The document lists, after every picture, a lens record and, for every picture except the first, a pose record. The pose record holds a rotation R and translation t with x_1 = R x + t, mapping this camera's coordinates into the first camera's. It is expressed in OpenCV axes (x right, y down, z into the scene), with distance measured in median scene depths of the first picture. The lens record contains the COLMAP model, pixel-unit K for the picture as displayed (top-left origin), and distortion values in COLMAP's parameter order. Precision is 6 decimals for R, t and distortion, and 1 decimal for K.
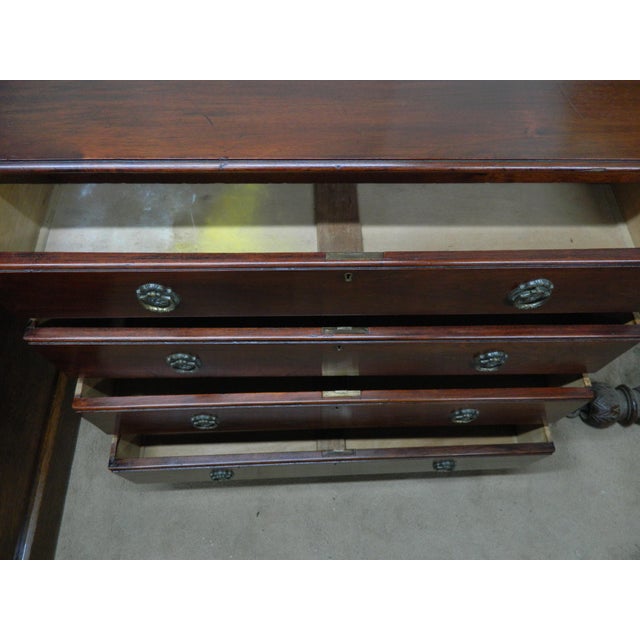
lens RADIAL K [[479.9, 0, 319.4], [0, 479.9, 318.2], [0, 0, 1]] dist [0.007934, -0.002881]
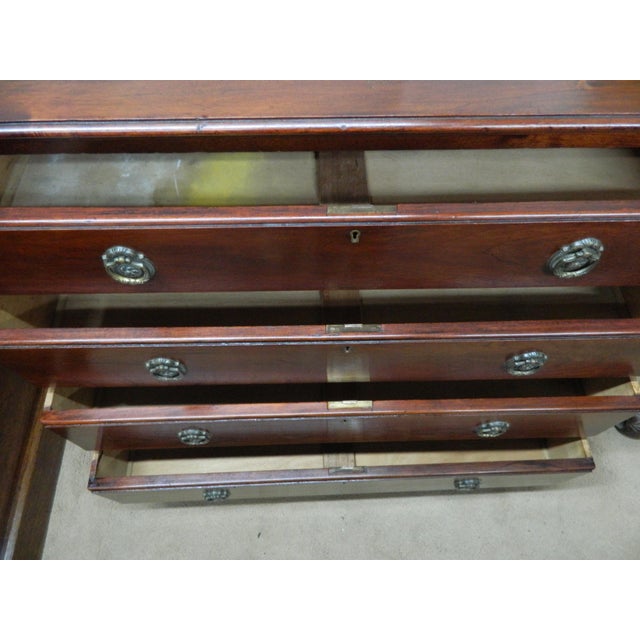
lens RADIAL K [[479.9, 0, 319.2], [0, 479.9, 317.2], [0, 0, 1]] dist [0.007934, -0.002881]
pose [[0.999799, -0.006919, -0.018817, 0.007111], [0.006745, 0.999934, -0.009290, 0.007367], [0.018880, 0.009161, 0.999780, 0.120773]]
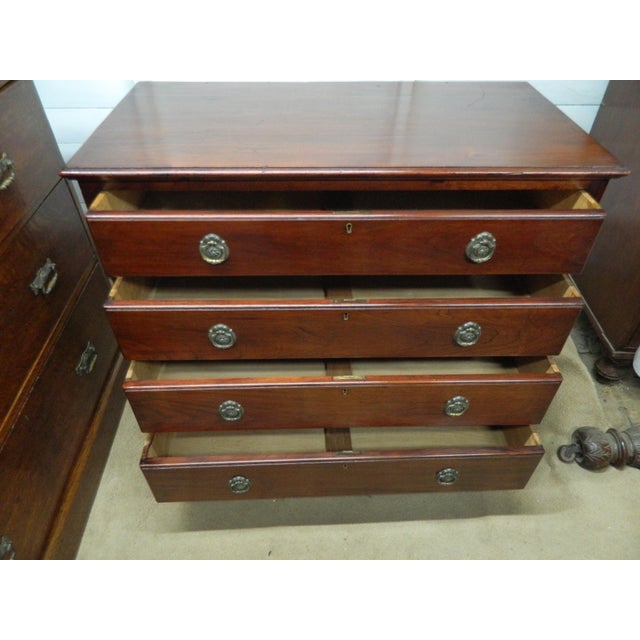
lens RADIAL K [[479.9, 0, 319.8], [0, 479.9, 317.7], [0, 0, 1]] dist [0.007934, -0.002881]
pose [[0.999911, -0.011024, -0.007462, -0.013702], [0.007793, 0.939214, -0.343243, 0.383782], [0.010792, 0.343155, 0.939217, -0.151115]]
